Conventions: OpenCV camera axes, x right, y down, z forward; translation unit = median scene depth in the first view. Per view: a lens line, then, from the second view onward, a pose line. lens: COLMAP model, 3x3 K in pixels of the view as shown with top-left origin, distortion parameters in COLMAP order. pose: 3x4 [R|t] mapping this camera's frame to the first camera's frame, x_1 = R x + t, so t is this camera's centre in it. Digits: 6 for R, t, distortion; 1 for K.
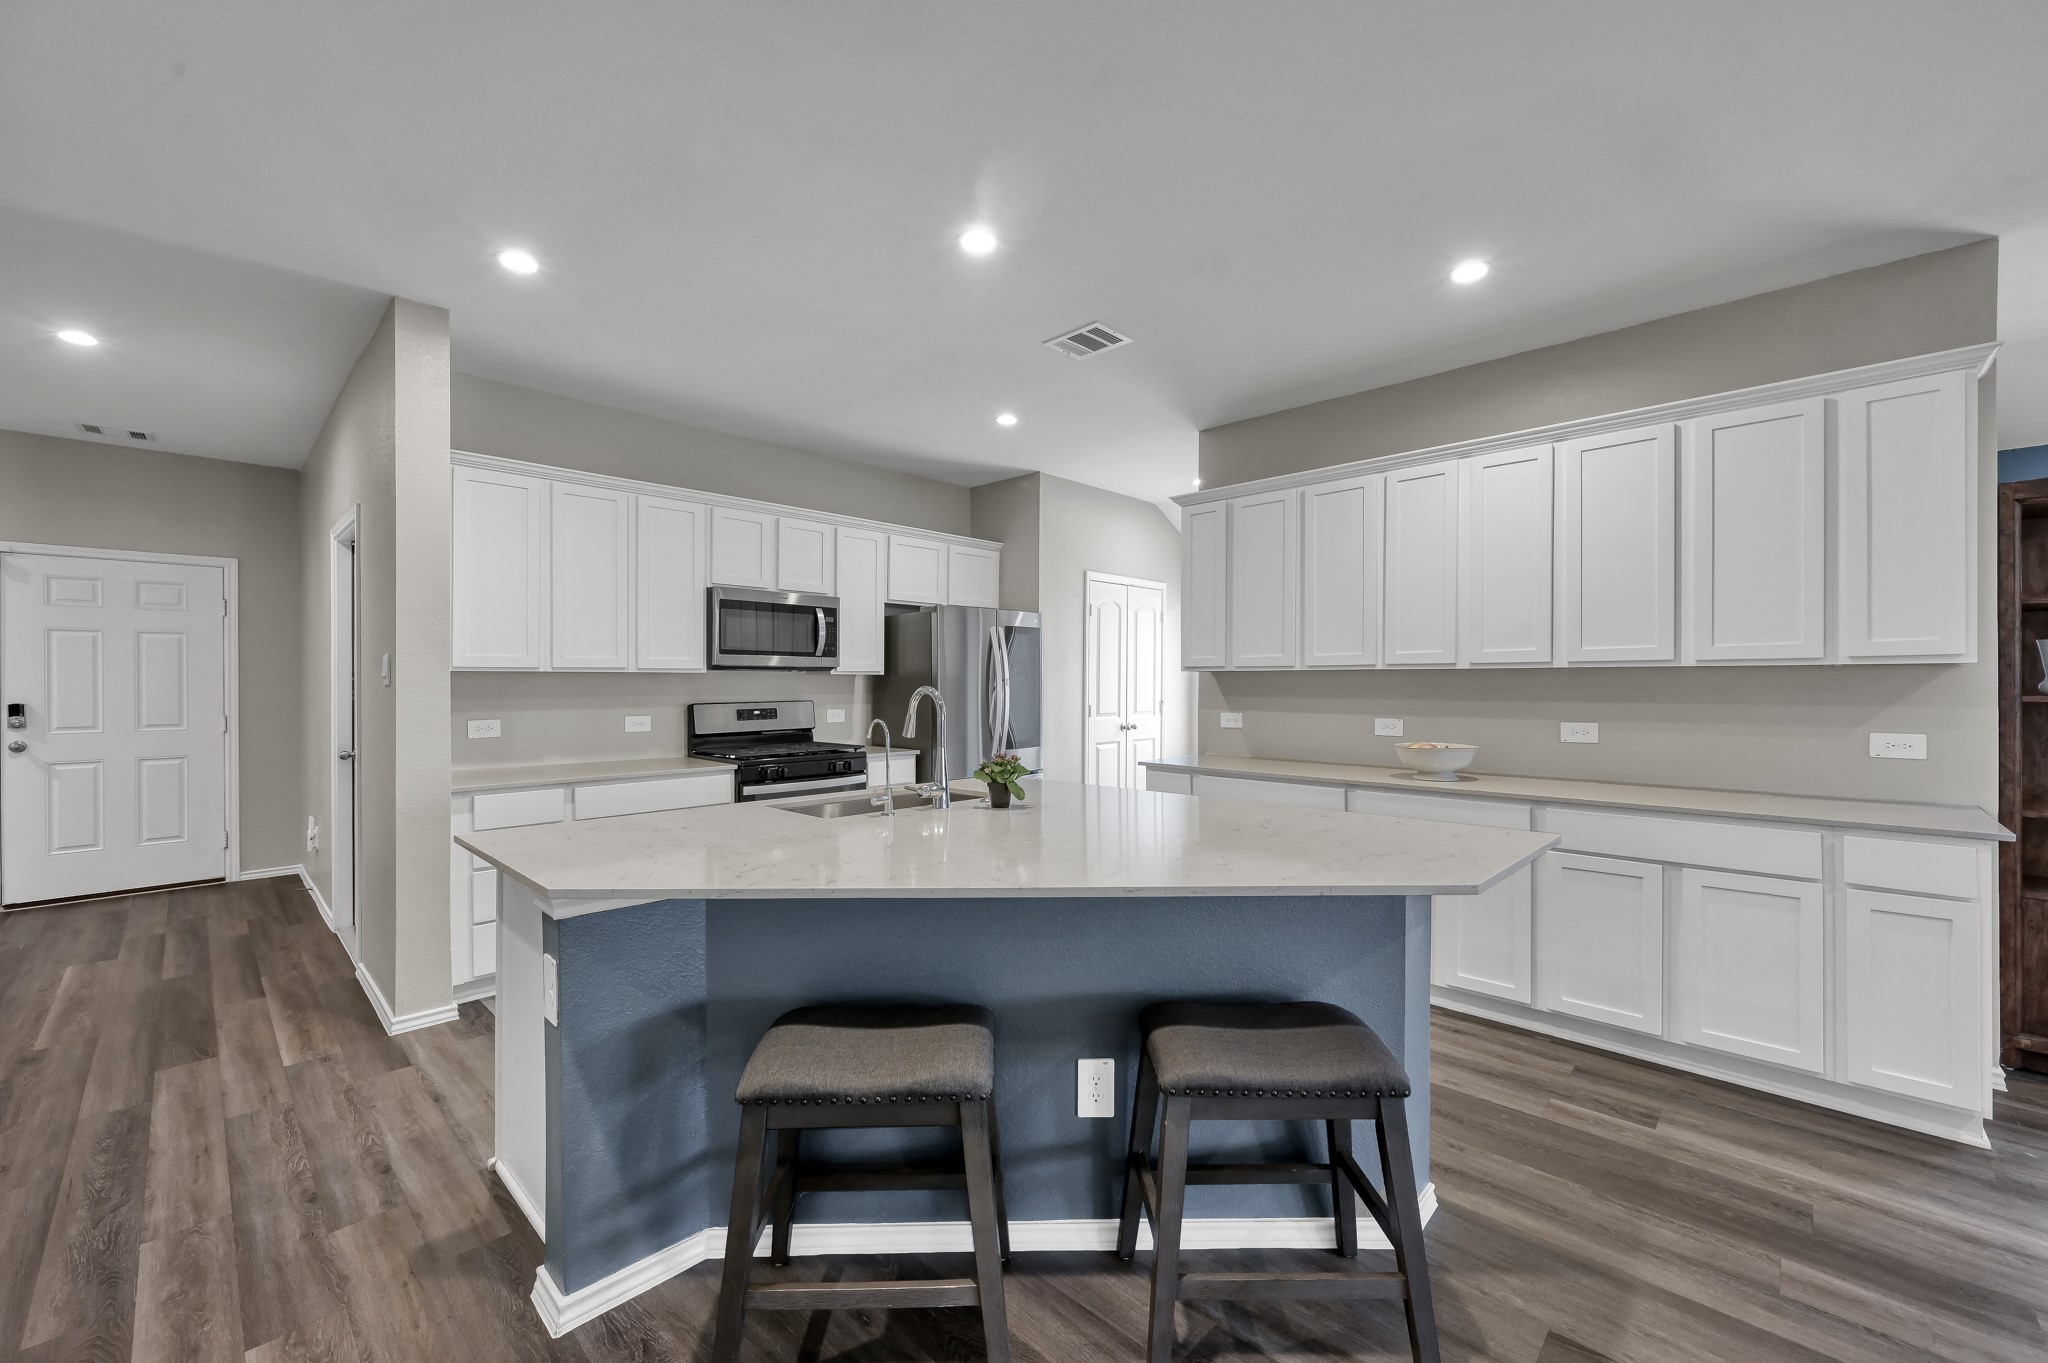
lens RADIAL K [[810.5, 0, 1018.3], [0, 810.5, 674.4], [0, 0, 1]] dist [-0.003281, 0.001073]
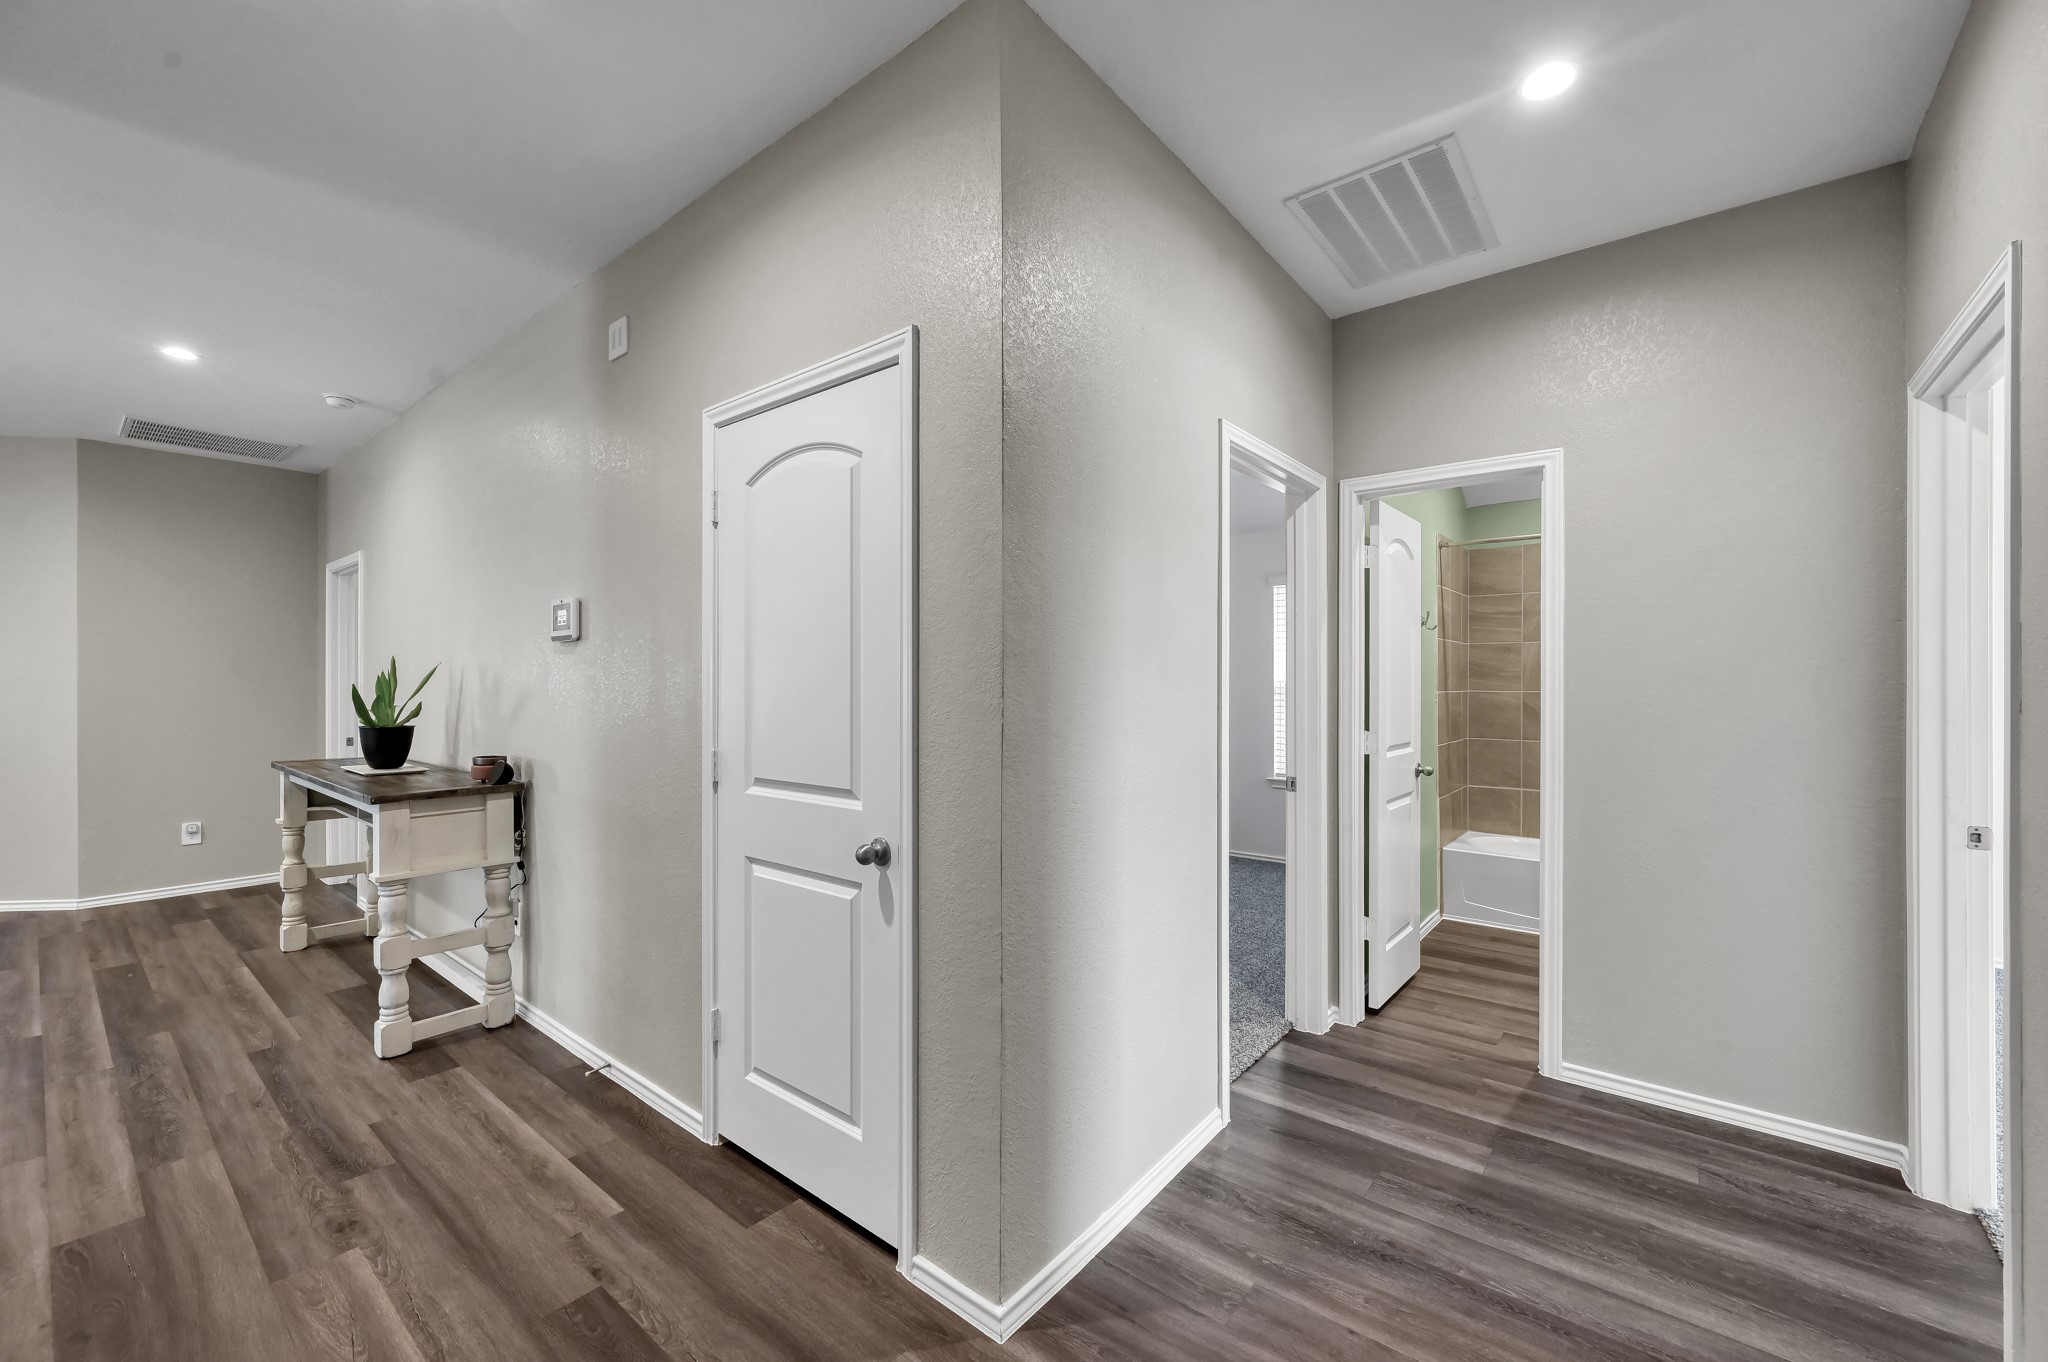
lens RADIAL K [[810.5, 0, 1028.6], [0, 810.5, 681.1], [0, 0, 1]] dist [-0.003281, 0.001073]
pose [[-0.995858, 0.002514, -0.090887, -1.736314], [0.003318, 0.999957, -0.008695, 0.008031], [0.090861, -0.008961, -0.995823, 1.744364]]
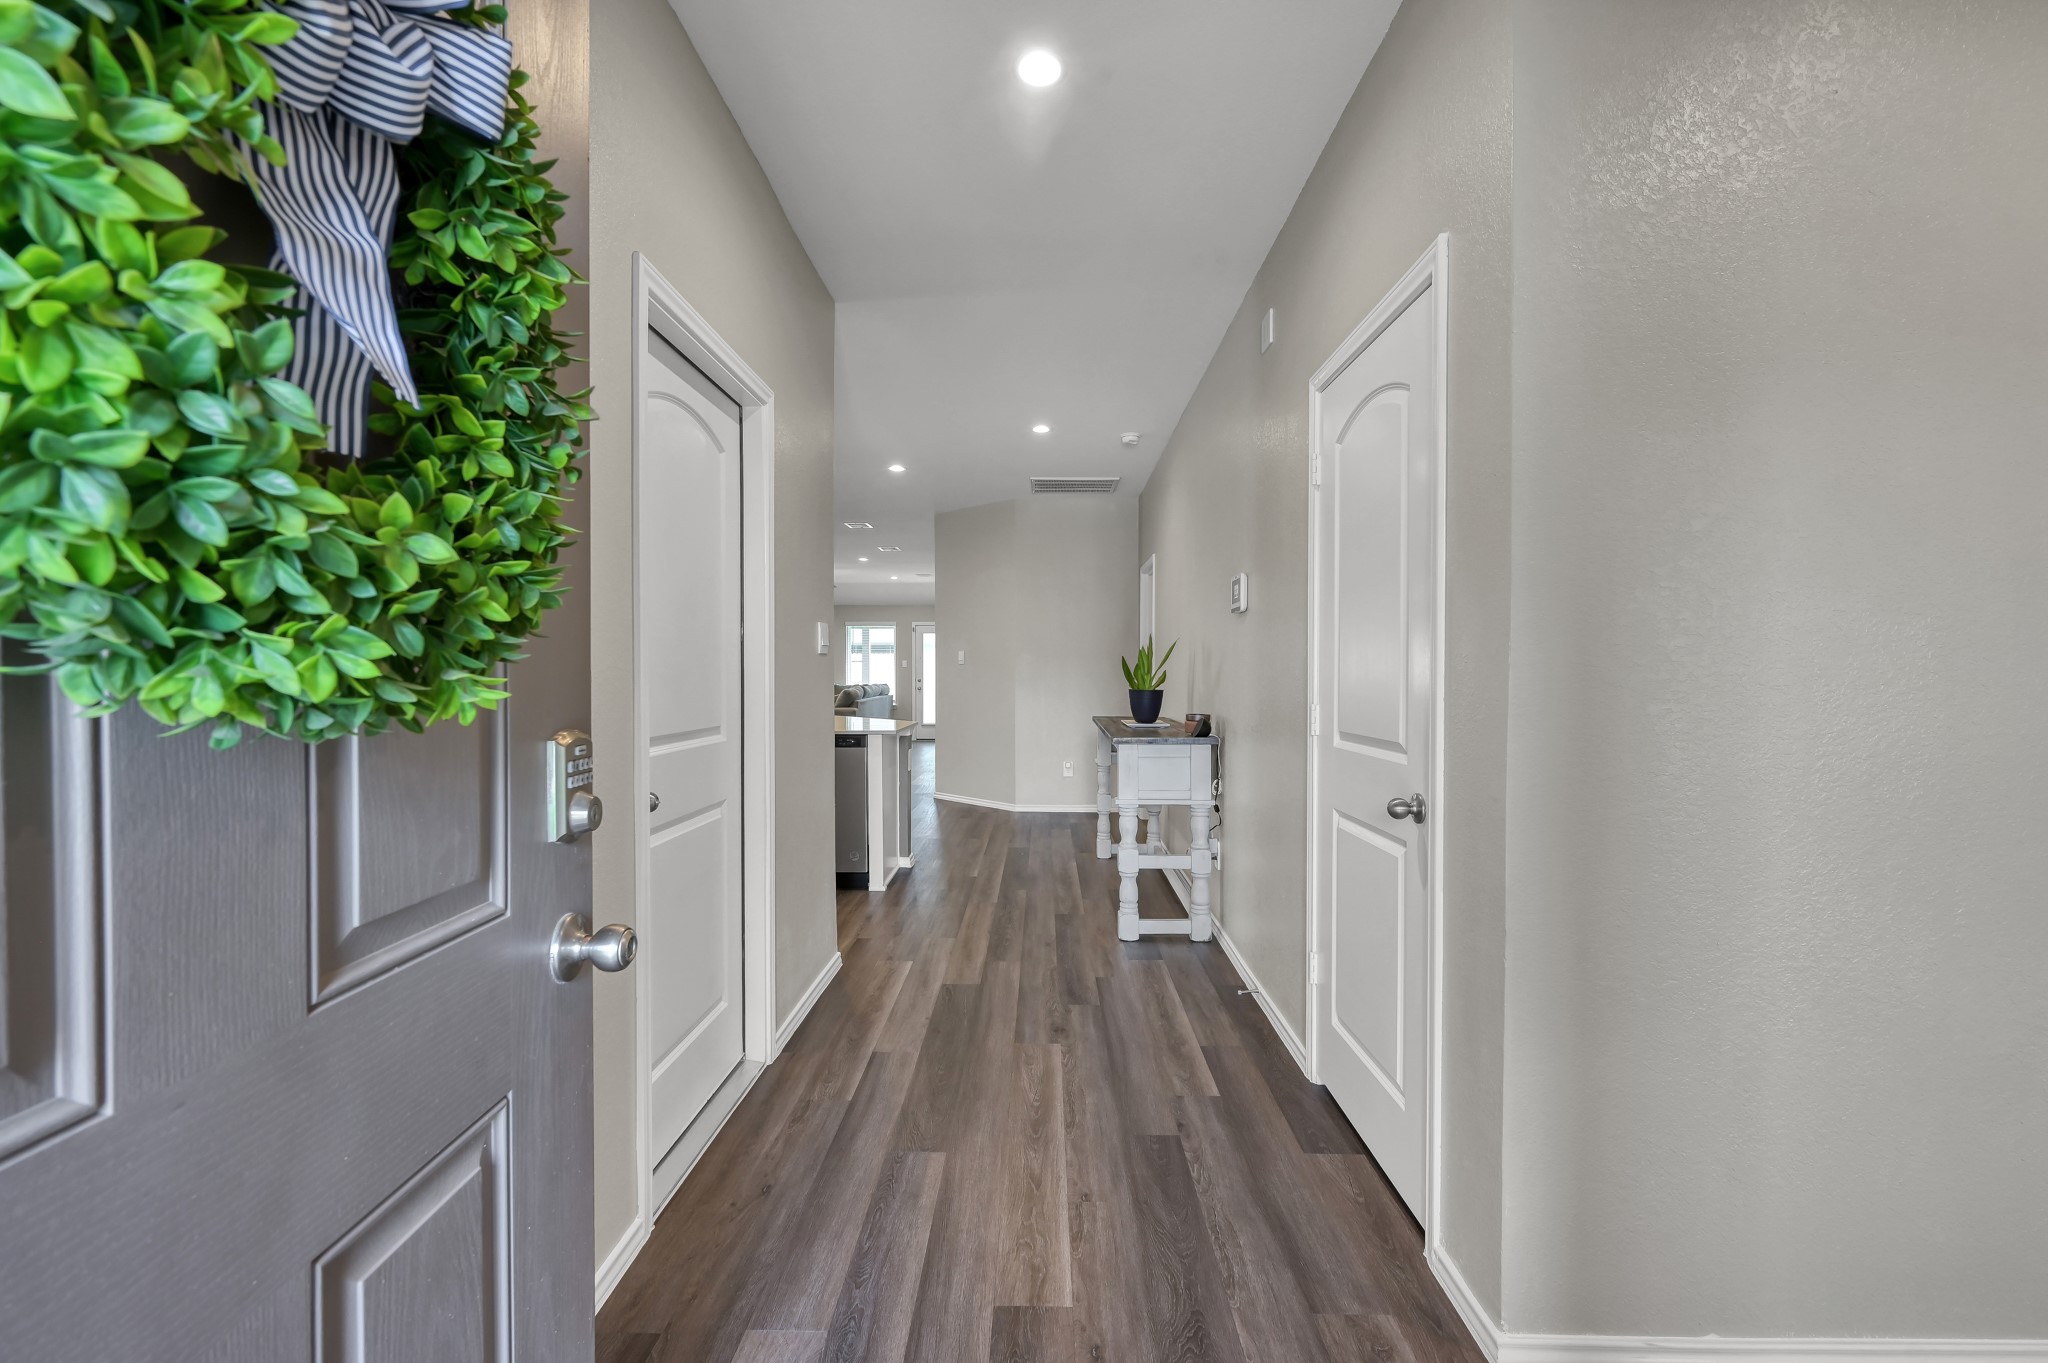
lens RADIAL K [[885.1, 0, 1035.5], [0, 885.1, 685.3], [0, 0, 1]] dist [-0.000343, -0.000056]
pose [[-0.689452, -0.010192, 0.724259, -1.967046], [-0.006323, 0.999948, 0.008052, 0.043570], [-0.724303, 0.000972, -0.689481, 1.753863]]
